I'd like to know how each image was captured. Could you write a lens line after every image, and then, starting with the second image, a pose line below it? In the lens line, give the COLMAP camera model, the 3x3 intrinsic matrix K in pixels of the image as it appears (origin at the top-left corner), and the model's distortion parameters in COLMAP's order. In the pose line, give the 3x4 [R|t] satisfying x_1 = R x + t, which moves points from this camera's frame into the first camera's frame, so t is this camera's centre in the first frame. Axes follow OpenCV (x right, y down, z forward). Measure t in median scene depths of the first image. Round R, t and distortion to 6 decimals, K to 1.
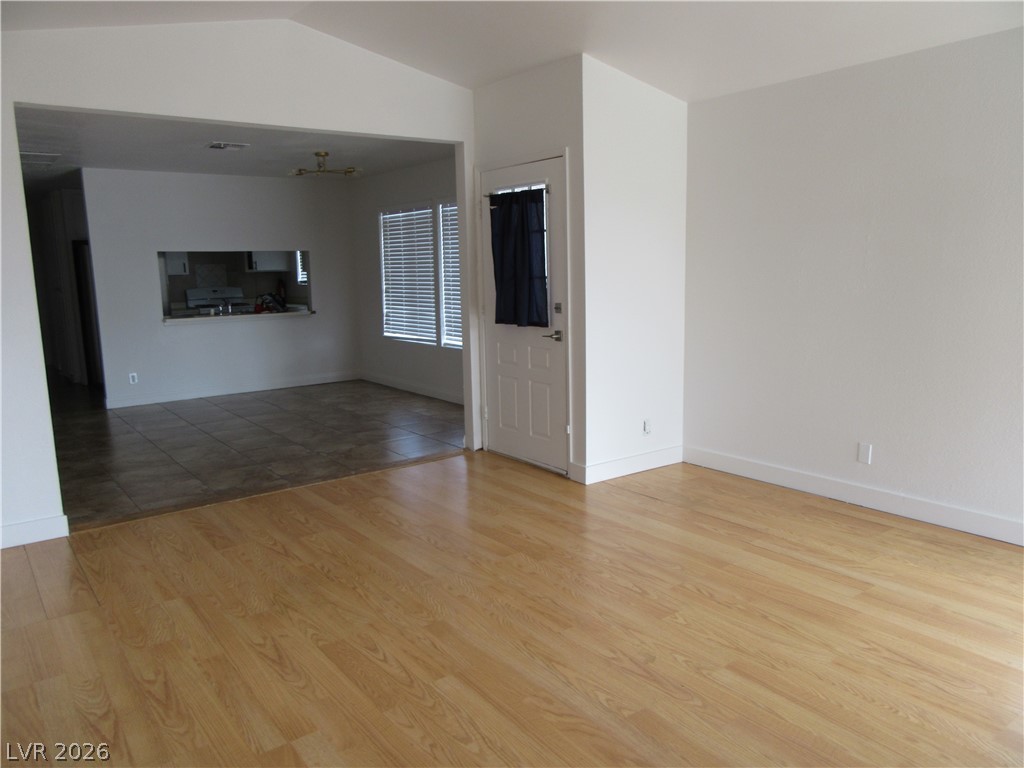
lens RADIAL K [[762.1, 0, 512.0], [0, 762.1, 384.0], [0, 0, 1]] dist [0.001150, 0.002226]
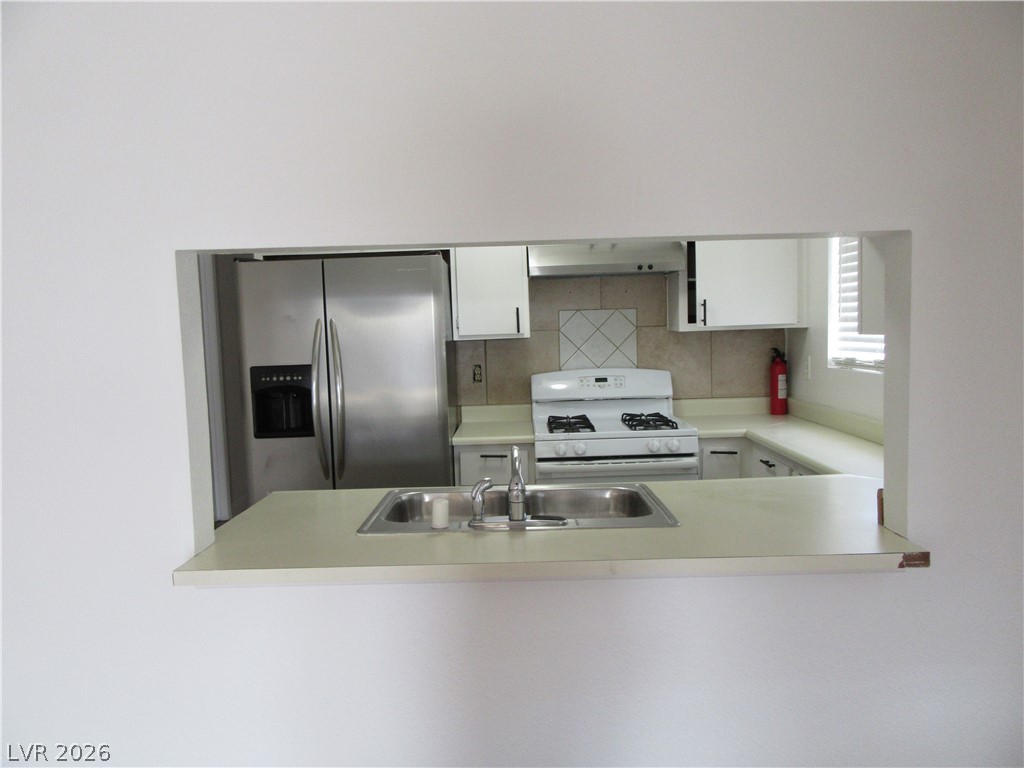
lens RADIAL K [[762.1, 0, 512.0], [0, 762.1, 384.0], [0, 0, 1]] dist [0.001150, 0.002226]
pose [[0.794659, 0.042665, -0.605555, -0.213452], [-0.080268, 0.996153, -0.035148, -0.113678], [0.601726, 0.076538, 0.795027, 0.739205]]
